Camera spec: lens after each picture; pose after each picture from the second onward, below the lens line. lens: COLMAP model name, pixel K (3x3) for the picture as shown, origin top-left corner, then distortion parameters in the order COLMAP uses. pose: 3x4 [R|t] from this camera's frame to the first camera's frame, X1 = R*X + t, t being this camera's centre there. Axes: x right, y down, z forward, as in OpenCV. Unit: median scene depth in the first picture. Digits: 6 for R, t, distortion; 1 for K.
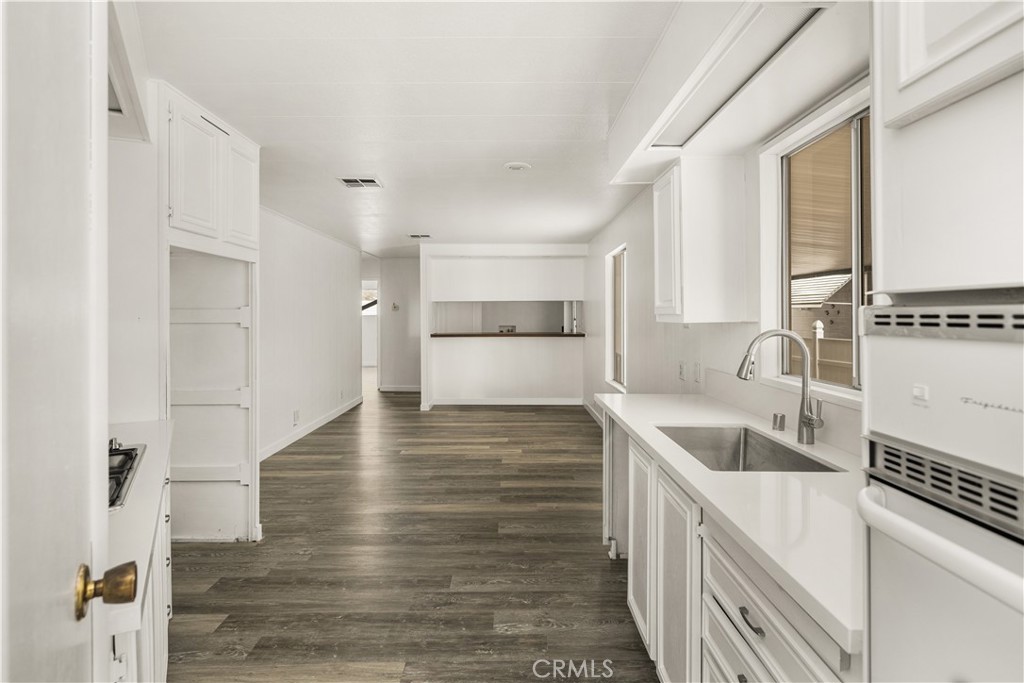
lens RADIAL K [[551.0, 0, 519.1], [0, 551.0, 312.7], [0, 0, 1]] dist [-0.004629, 0.000259]
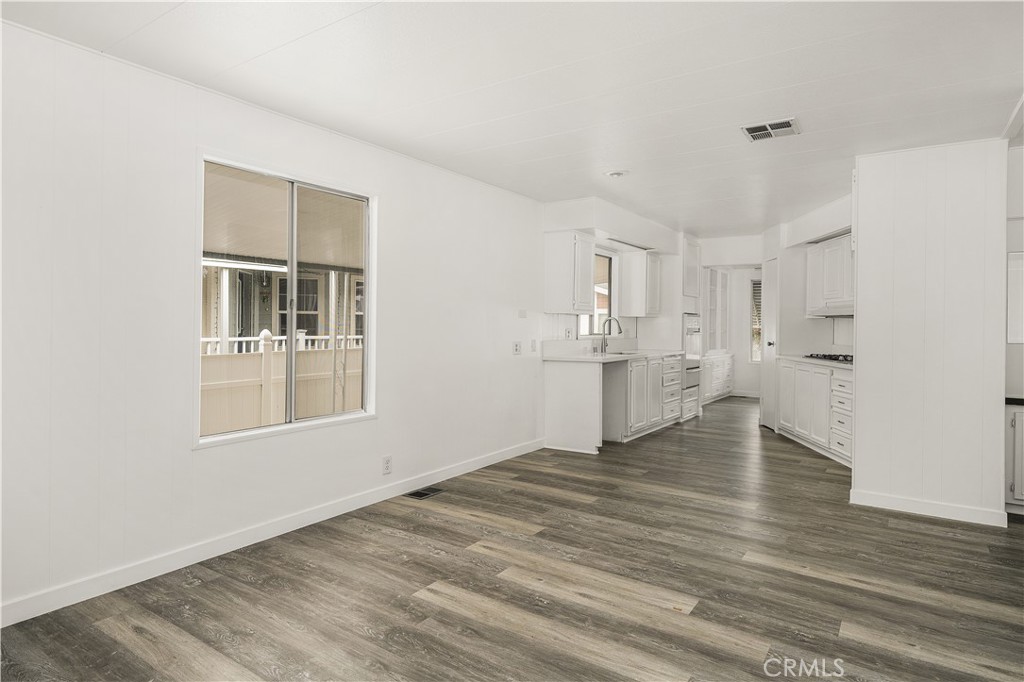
lens RADIAL K [[578.2, 0, 518.9], [0, 578.2, 337.3], [0, 0, 1]] dist [0.006549, -0.002238]
pose [[-0.823024, -0.014562, 0.567820, -0.266401], [-0.011471, 0.999894, 0.009017, 0.030014], [-0.567891, 0.000908, -0.823104, 1.085778]]
